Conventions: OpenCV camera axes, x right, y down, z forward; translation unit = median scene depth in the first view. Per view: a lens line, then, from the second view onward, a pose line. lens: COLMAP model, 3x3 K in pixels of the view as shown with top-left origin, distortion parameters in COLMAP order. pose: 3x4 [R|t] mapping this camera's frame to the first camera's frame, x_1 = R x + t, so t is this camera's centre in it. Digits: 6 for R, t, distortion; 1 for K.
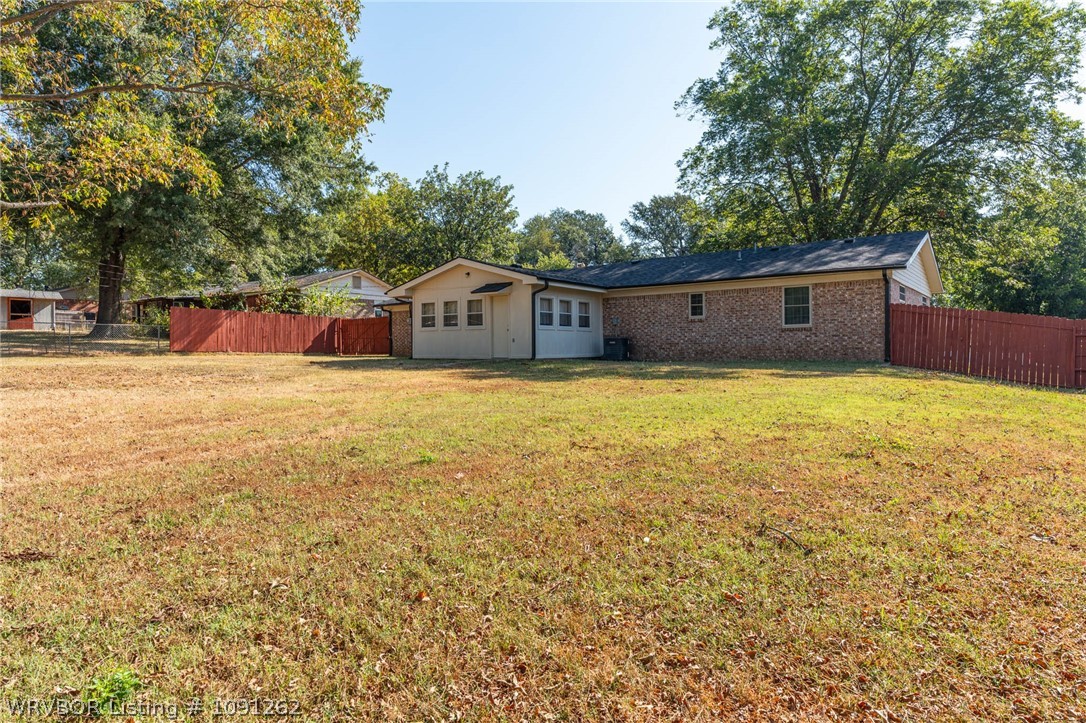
lens RADIAL K [[674.2, 0, 543.4], [0, 674.2, 359.0], [0, 0, 1]] dist [-0.001896, 0.000059]
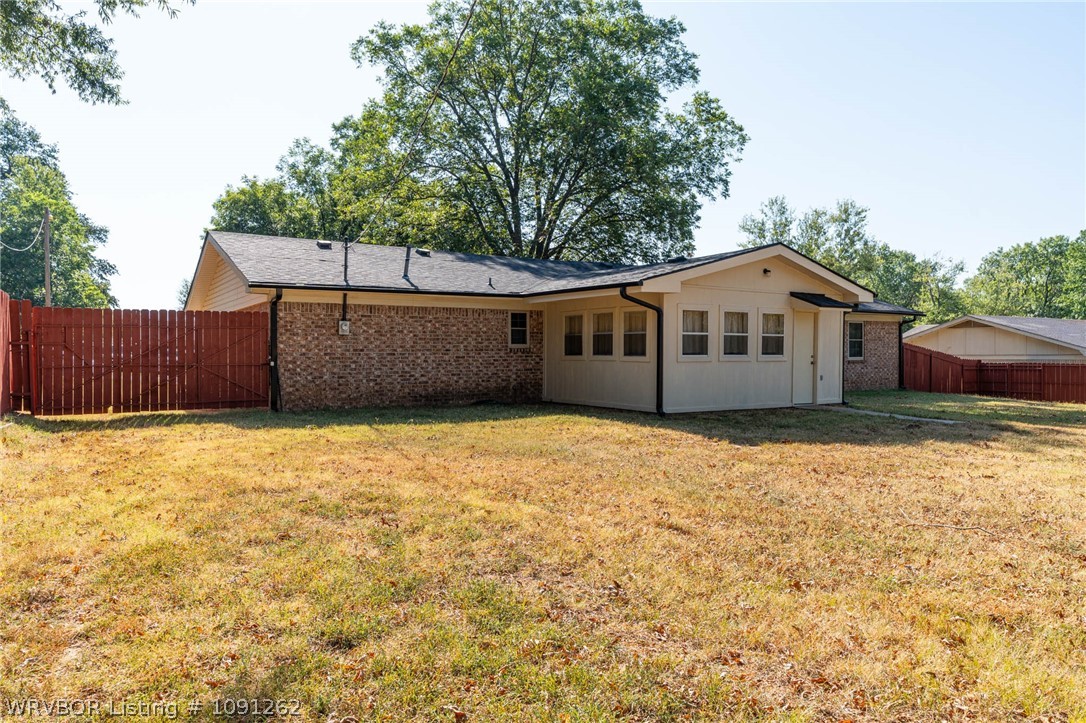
lens RADIAL K [[732.4, 0, 541.3], [0, 732.4, 366.0], [0, 0, 1]] dist [0.004538, 0.003496]
pose [[0.348226, -0.013831, 0.937308, -0.833063], [0.005992, 0.999904, 0.012529, -0.050162], [-0.937391, 0.001253, 0.348276, 0.977861]]
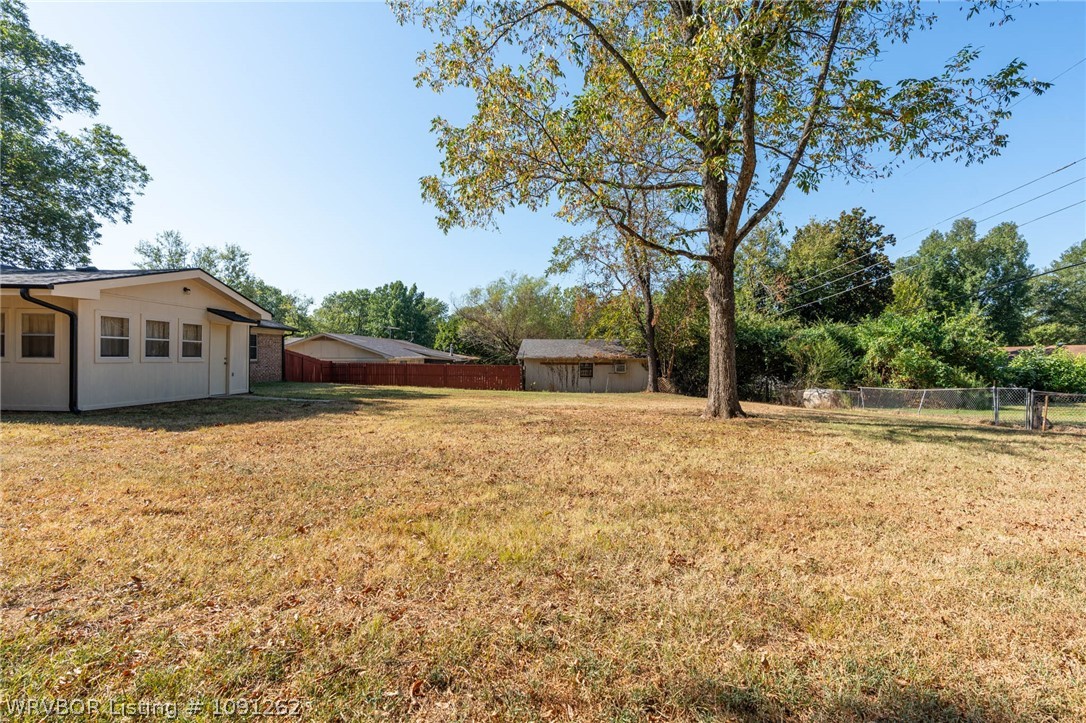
lens RADIAL K [[490.0, 0, 541.0], [0, 490.0, 356.6], [0, 0, 1]] dist [0.001055, 0.002070]
pose [[-0.570560, 0.001645, 0.821254, -0.820356], [0.001675, 0.999998, -0.000840, -0.049965], [-0.821254, 0.000896, -0.570561, 1.006221]]
